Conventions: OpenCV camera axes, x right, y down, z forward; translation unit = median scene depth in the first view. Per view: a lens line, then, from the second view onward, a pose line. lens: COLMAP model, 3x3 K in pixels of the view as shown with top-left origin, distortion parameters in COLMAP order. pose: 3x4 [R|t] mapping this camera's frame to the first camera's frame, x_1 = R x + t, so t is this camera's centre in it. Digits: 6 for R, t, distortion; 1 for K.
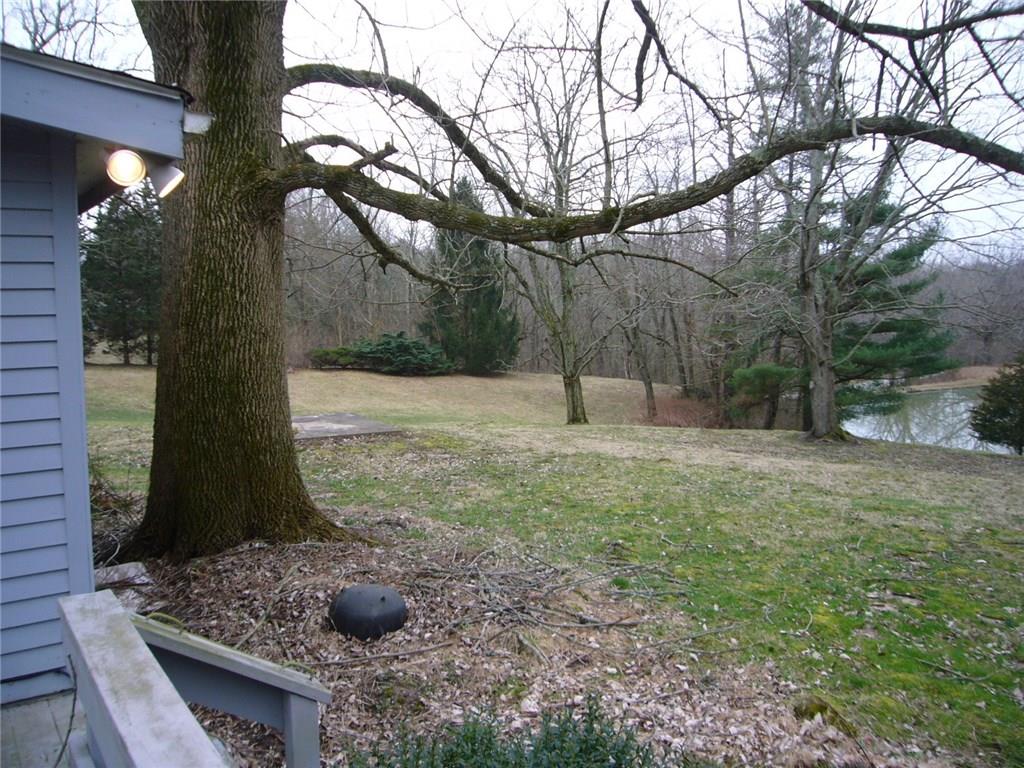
lens RADIAL K [[854.3, 0, 519.4], [0, 854.3, 355.2], [0, 0, 1]] dist [-0.104071, 0.081343]
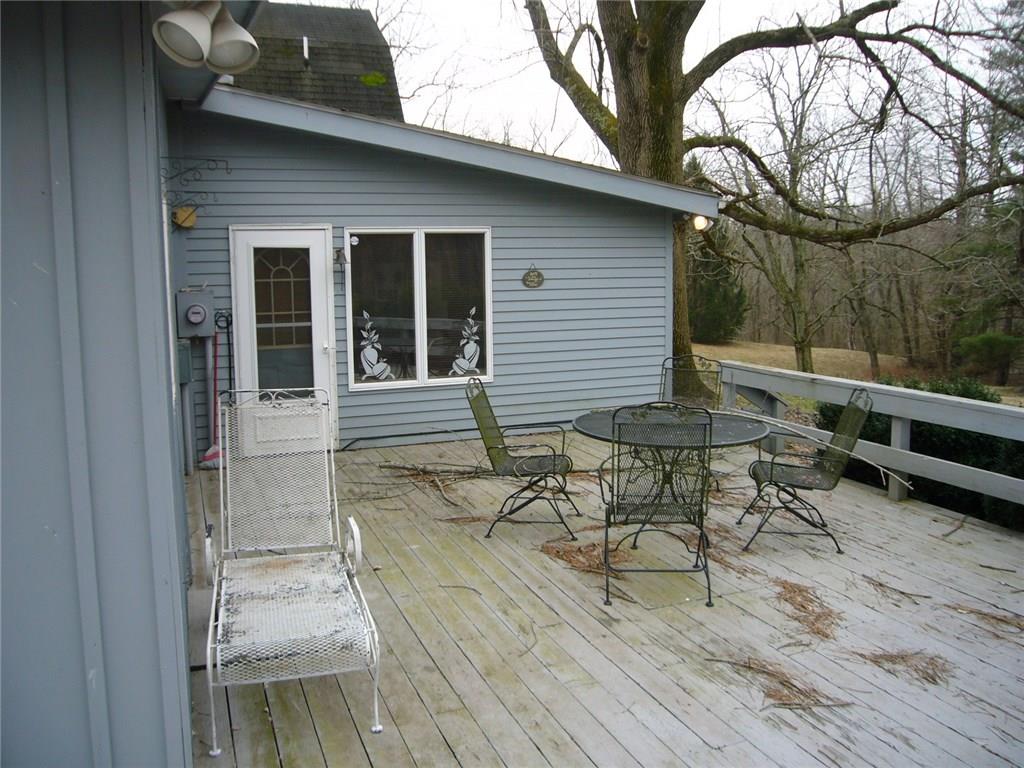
lens RADIAL K [[854.3, 0, 506.4], [0, 854.3, 362.9], [0, 0, 1]] dist [-0.104071, 0.081343]
pose [[0.967048, 0.017718, -0.253977, -0.083877], [-0.007598, 0.999140, 0.040771, 0.028428], [0.254481, -0.037498, 0.966351, -0.420354]]
